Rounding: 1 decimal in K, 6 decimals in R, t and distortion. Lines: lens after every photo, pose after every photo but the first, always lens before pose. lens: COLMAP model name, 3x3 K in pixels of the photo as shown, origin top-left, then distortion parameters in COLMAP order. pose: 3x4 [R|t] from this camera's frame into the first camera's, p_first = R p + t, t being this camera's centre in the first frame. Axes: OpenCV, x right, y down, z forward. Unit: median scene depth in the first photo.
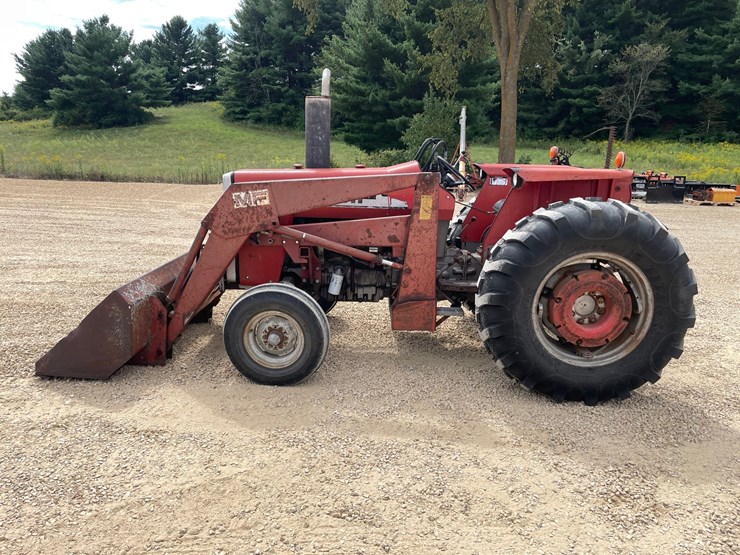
lens RADIAL K [[561.3, 0, 367.1], [0, 561.3, 280.6], [0, 0, 1]] dist [0.073367, -0.101012]
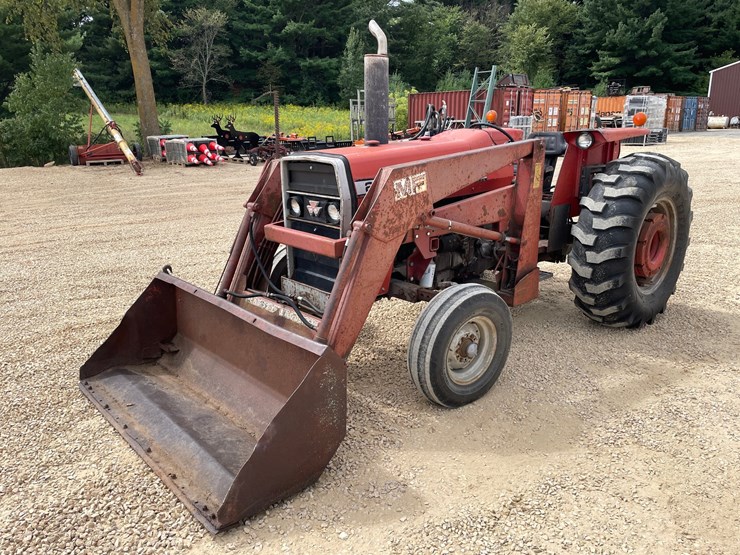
lens RADIAL K [[561.3, 0, 374.5], [0, 561.3, 276.0], [0, 0, 1]] dist [0.073367, -0.101012]
pose [[0.736763, -0.210820, 0.642445, -0.760326], [0.176967, 0.977153, 0.117708, -0.122398], [-0.652582, 0.026969, 0.757238, 0.441043]]
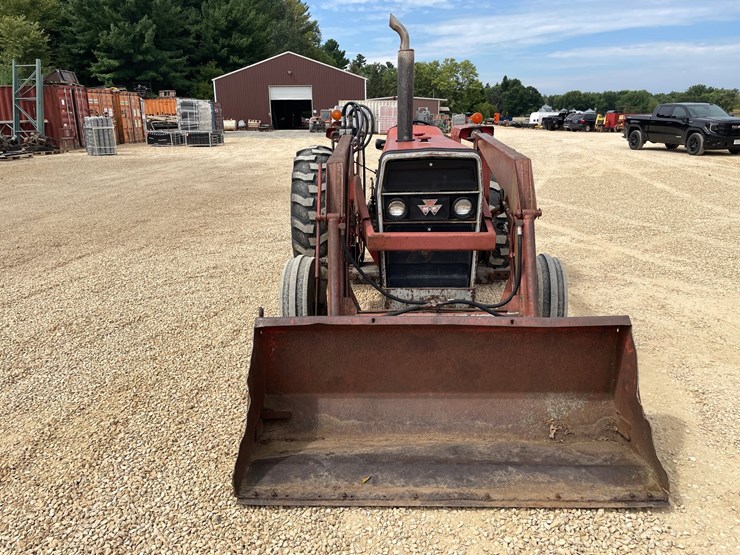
lens RADIAL K [[561.3, 0, 367.3], [0, 561.3, 275.3], [0, 0, 1]] dist [0.073367, -0.101012]
pose [[0.013600, -0.291192, 0.956568, -1.052757], [0.227880, 0.932384, 0.280591, -0.286188], [-0.973594, 0.214166, 0.079037, 1.145364]]
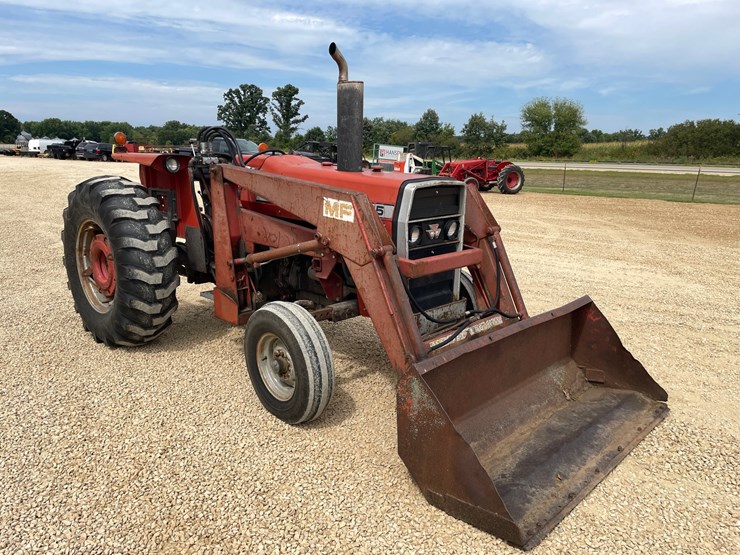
lens RADIAL K [[561.3, 0, 366.0], [0, 561.3, 278.8], [0, 0, 1]] dist [0.073367, -0.101012]
pose [[-0.727648, -0.188384, 0.659576, -0.771697], [0.113454, 0.915254, 0.386573, -0.404049], [-0.676504, 0.356120, -0.644609, 1.726491]]
